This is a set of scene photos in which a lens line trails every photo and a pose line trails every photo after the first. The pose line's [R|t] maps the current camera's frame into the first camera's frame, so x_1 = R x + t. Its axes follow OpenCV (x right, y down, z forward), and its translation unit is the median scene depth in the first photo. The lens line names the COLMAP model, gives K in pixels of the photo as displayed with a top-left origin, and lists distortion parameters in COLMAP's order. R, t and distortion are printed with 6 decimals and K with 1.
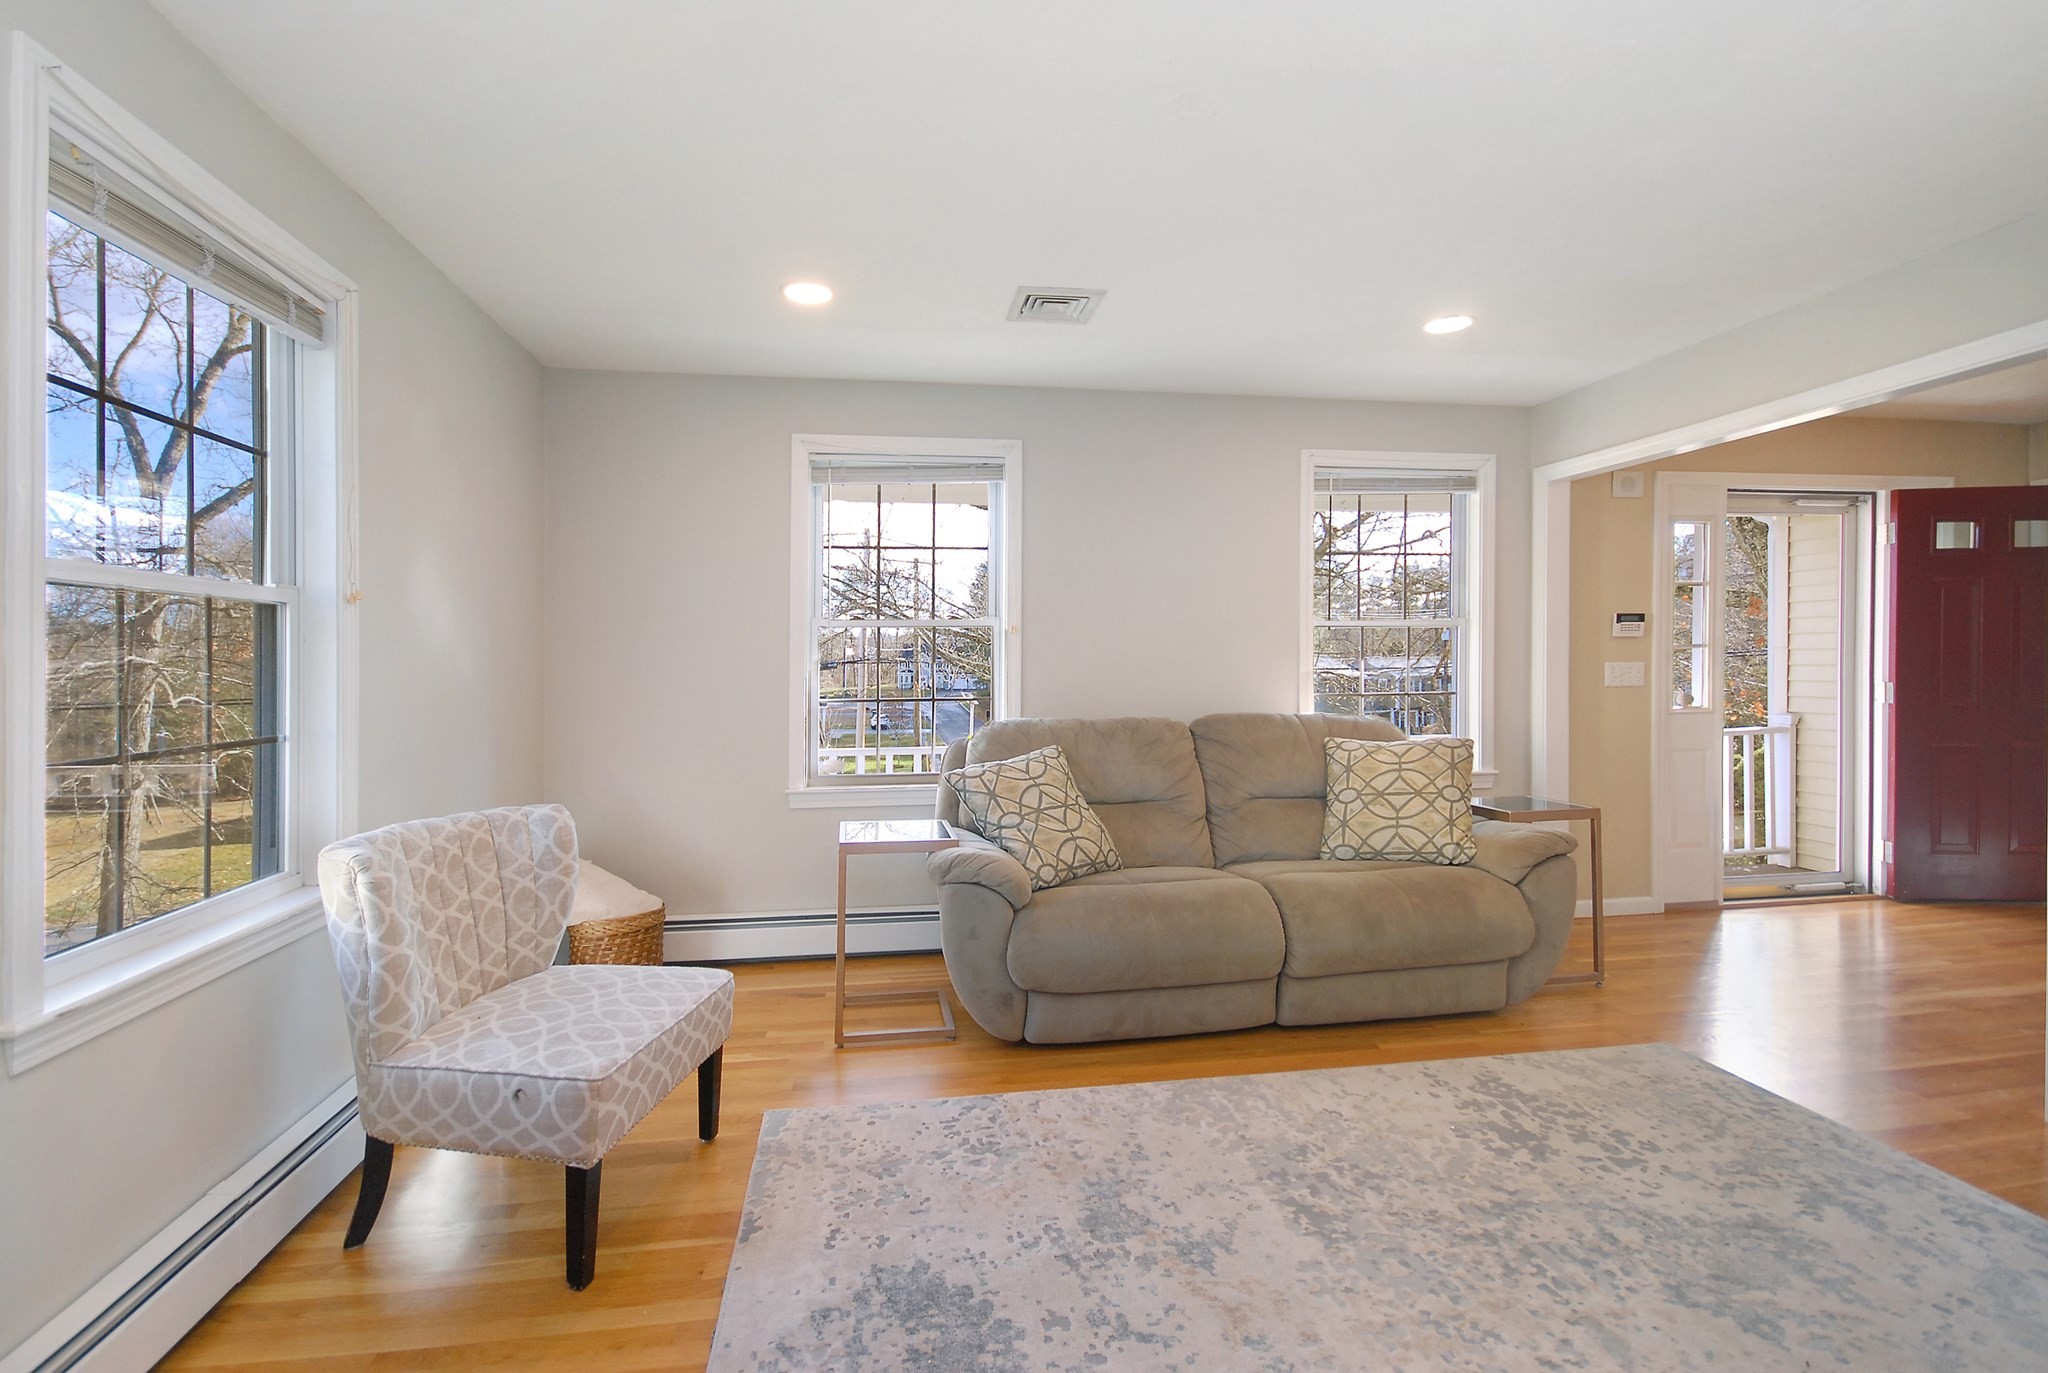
lens RADIAL K [[939.9, 0, 1018.1], [0, 939.9, 654.2], [0, 0, 1]] dist [0.002745, -0.004446]
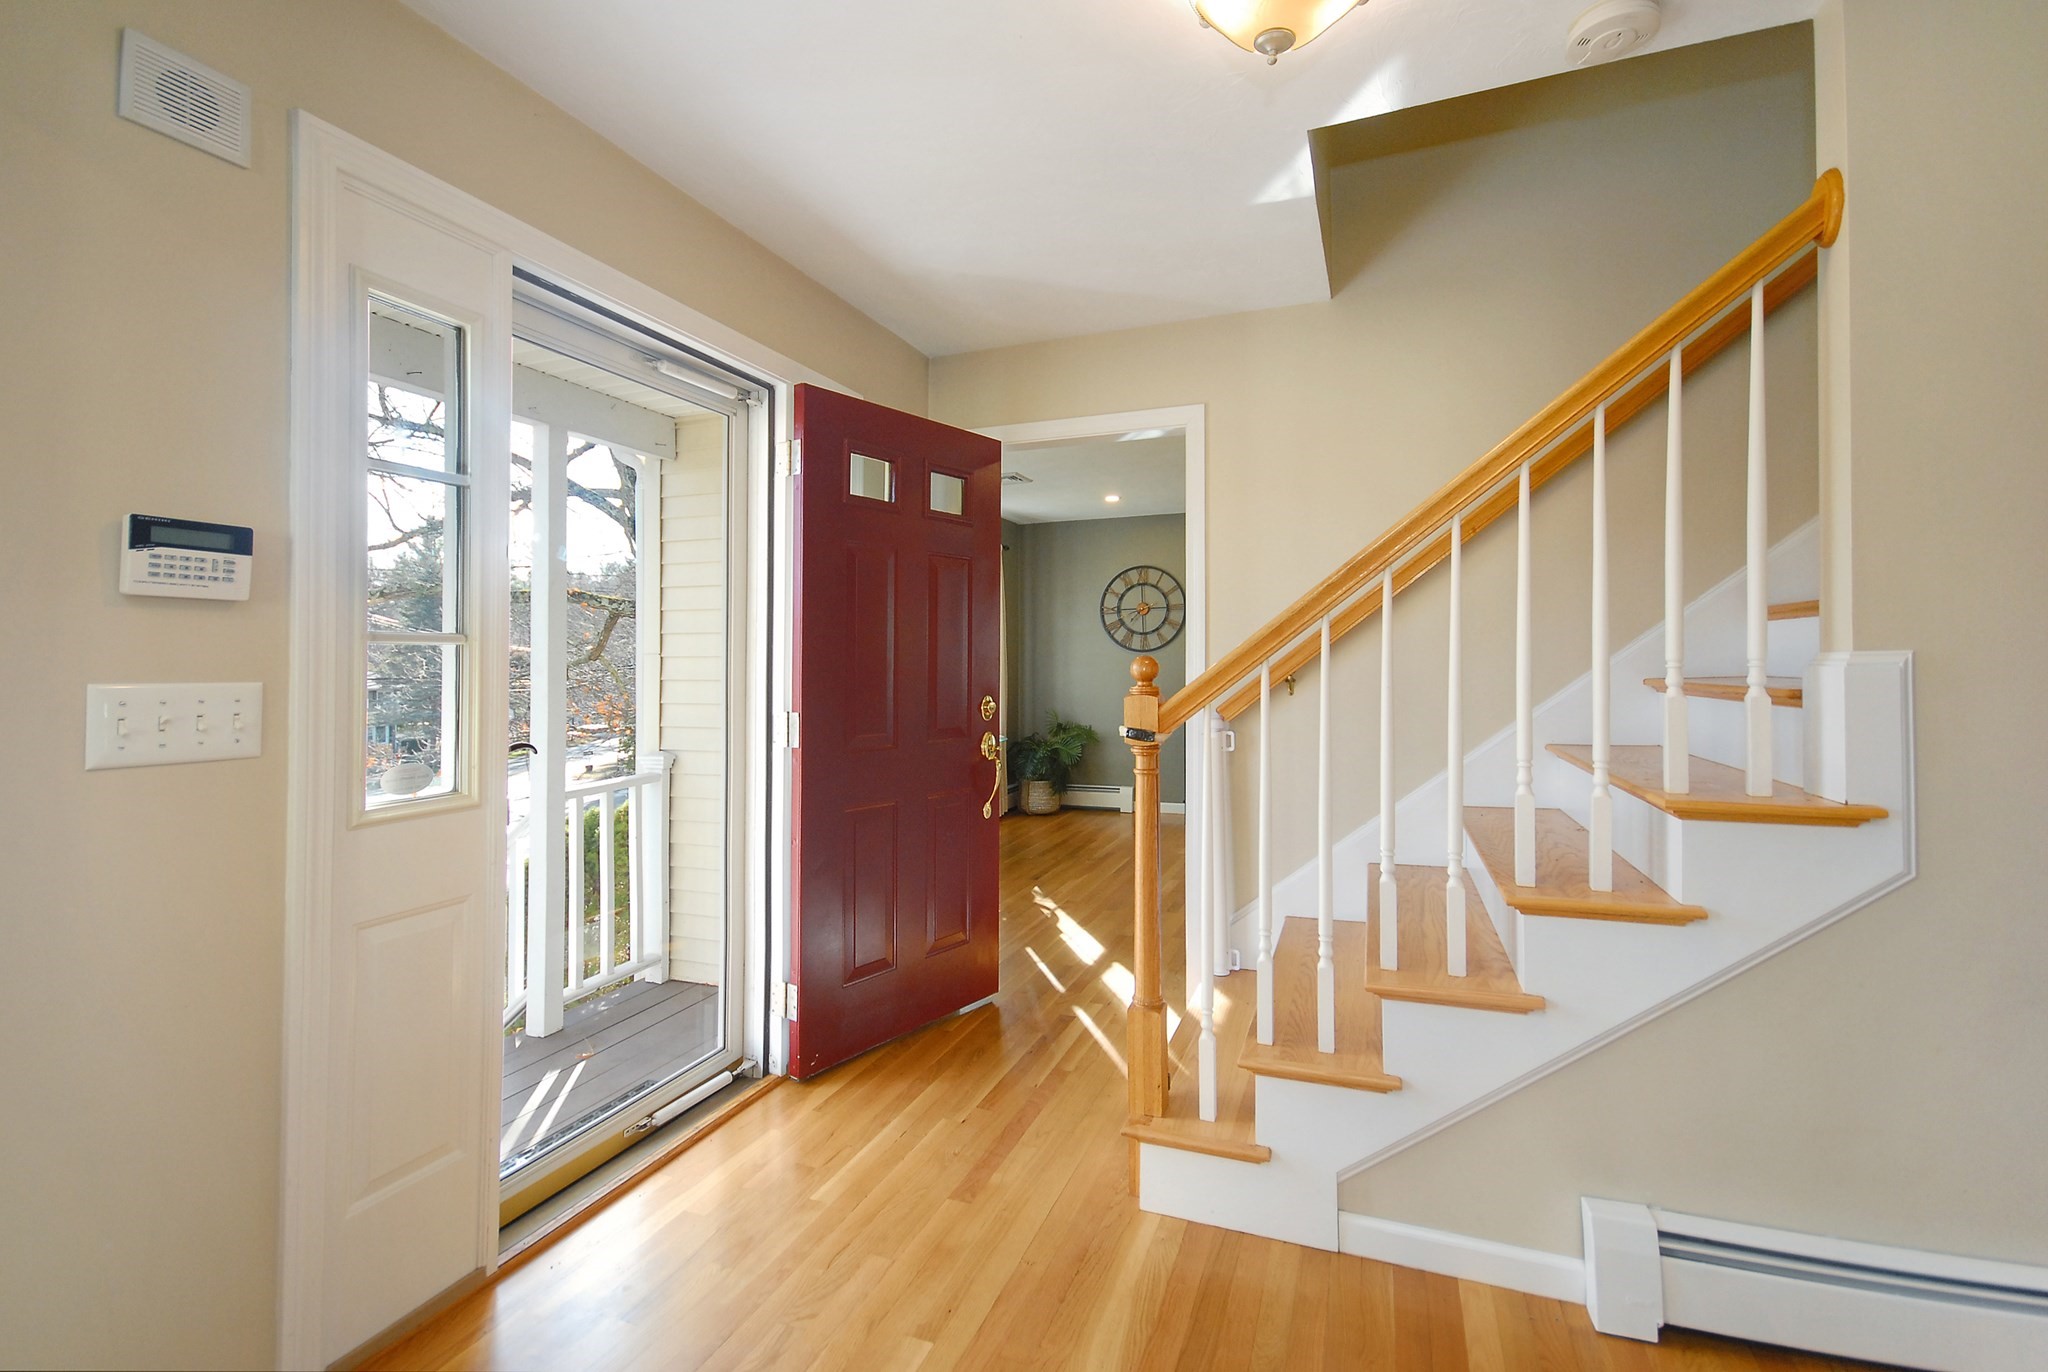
lens RADIAL K [[939.9, 0, 1028.8], [0, 939.9, 675.9], [0, 0, 1]] dist [0.002745, -0.004446]
pose [[0.504981, -0.002047, 0.863128, 0.495908], [-0.001916, 0.999992, 0.003493, 0.004902], [-0.863128, -0.003418, 0.504973, 0.575985]]
